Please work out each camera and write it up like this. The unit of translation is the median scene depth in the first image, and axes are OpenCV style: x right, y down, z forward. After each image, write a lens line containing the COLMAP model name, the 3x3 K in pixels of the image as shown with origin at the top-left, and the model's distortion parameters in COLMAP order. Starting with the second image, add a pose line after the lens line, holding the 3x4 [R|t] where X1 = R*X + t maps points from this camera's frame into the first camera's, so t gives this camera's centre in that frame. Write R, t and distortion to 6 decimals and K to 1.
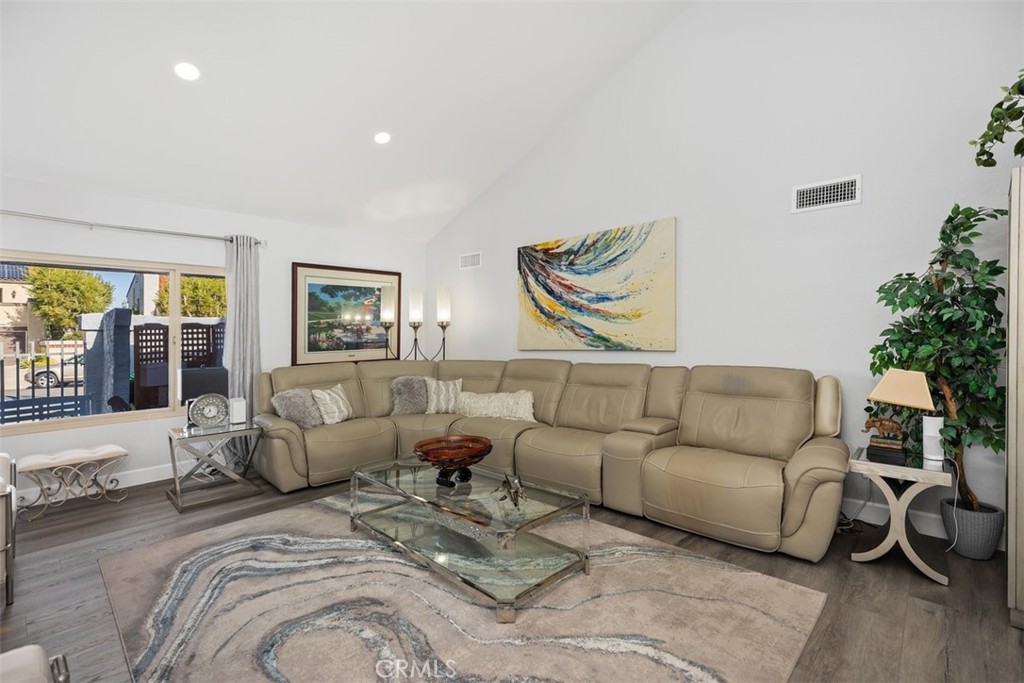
lens RADIAL K [[467.9, 0, 495.3], [0, 467.9, 336.3], [0, 0, 1]] dist [0.004887, 0.000299]
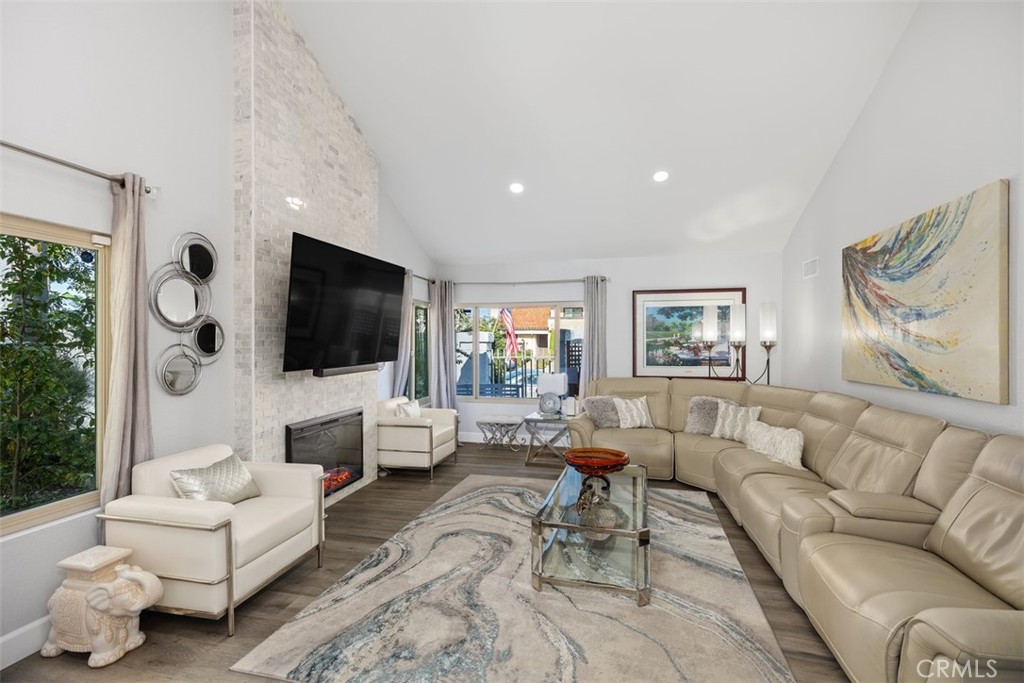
lens RADIAL K [[467.9, 0, 490.3], [0, 467.9, 335.6], [0, 0, 1]] dist [0.004887, 0.000299]
pose [[0.472569, 0.002235, -0.881291, 0.511114], [-0.009670, 0.999950, -0.002650, -0.040682], [0.881241, 0.009775, 0.472567, 0.123067]]
